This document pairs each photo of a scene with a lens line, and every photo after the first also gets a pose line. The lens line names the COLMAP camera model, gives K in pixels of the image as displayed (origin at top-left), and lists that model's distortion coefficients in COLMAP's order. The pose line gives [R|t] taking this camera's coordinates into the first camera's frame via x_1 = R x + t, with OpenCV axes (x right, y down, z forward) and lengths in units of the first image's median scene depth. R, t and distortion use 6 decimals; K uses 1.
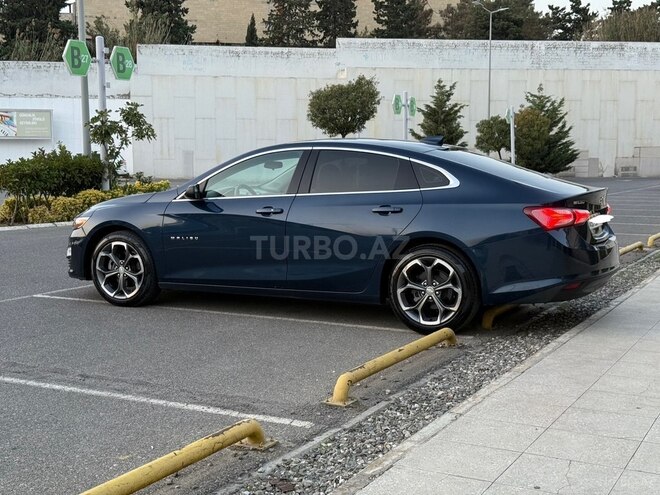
lens RADIAL K [[920.2, 0, 327.5], [0, 920.2, 245.1], [0, 0, 1]] dist [0.118598, 0.000000]
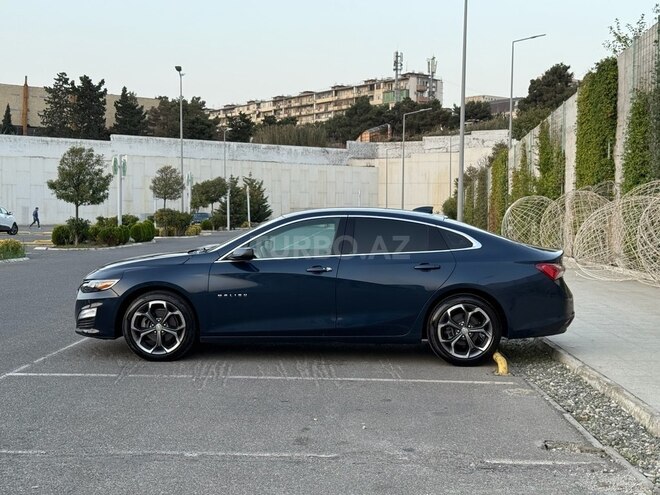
lens RADIAL K [[917.4, 0, 332.6], [0, 917.4, 250.4], [0, 0, 1]] dist [0.094824, 0.000000]
pose [[0.901881, -0.010526, 0.431857, -0.501389], [0.030760, 0.998730, -0.039895, -0.013214], [-0.430889, 0.049264, 0.901059, -0.052618]]
